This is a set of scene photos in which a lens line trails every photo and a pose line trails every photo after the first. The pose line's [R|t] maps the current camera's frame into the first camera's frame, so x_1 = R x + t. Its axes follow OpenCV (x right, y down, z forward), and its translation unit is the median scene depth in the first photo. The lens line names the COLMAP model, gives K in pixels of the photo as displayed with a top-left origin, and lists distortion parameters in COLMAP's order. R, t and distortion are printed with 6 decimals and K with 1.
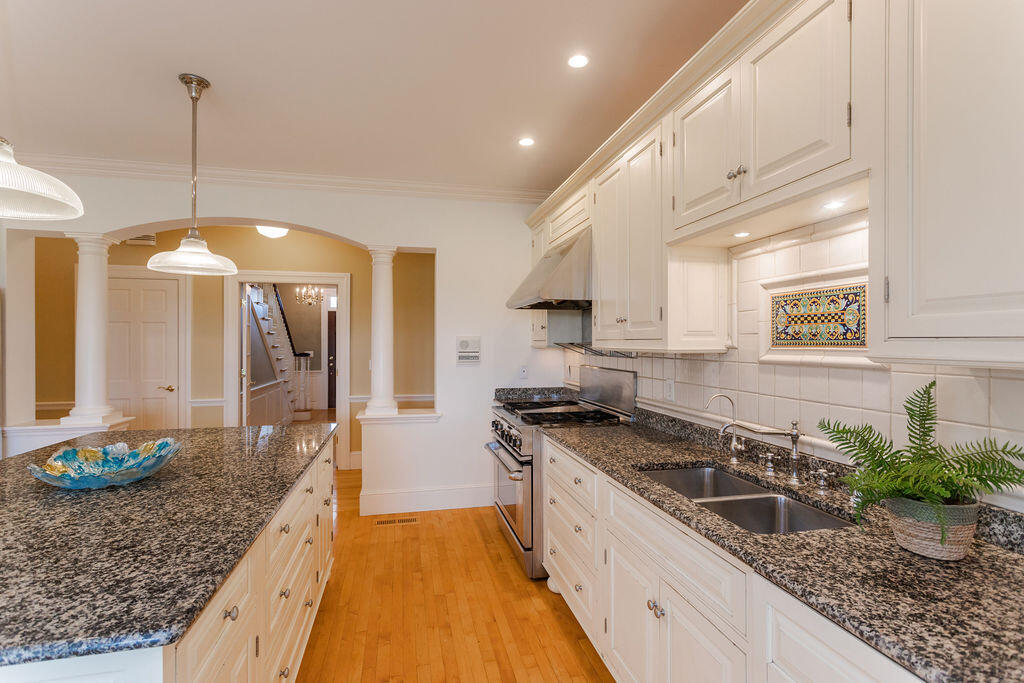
lens RADIAL K [[487.7, 0, 511.7], [0, 487.7, 340.9], [0, 0, 1]] dist [0.005055, 0.002015]
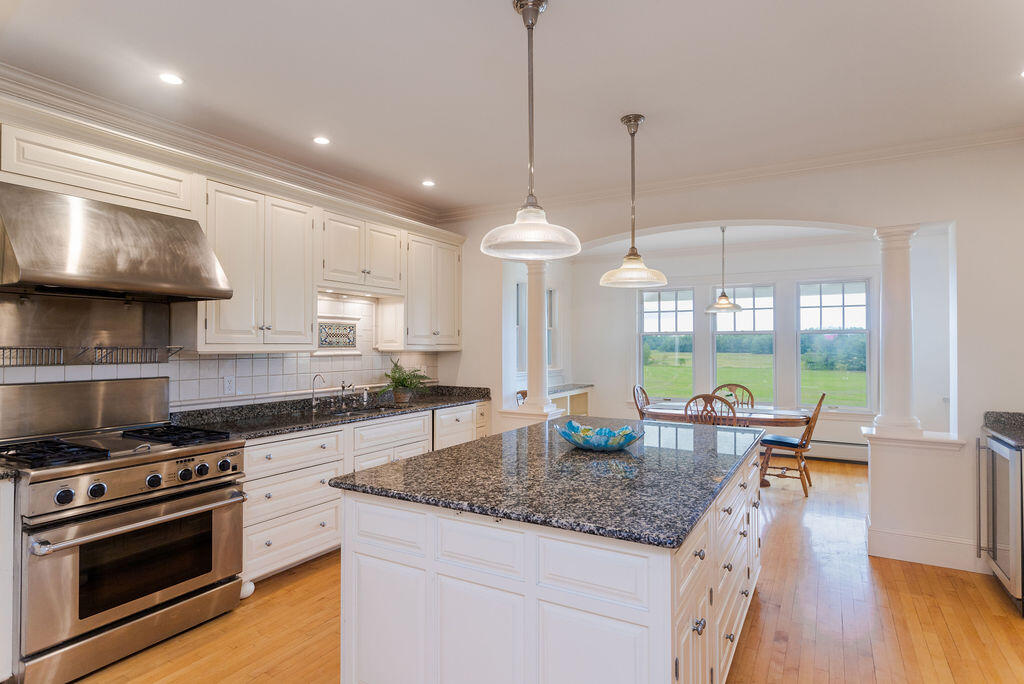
lens RADIAL K [[576.3, 0, 510.8], [0, 576.3, 340.9], [0, 0, 1]] dist [0.000011, 0.000000]
pose [[-0.749904, -0.000392, 0.661547, -1.725867], [-0.006379, 0.999958, -0.006638, -0.006477], [-0.661516, -0.009198, -0.749874, 2.414764]]
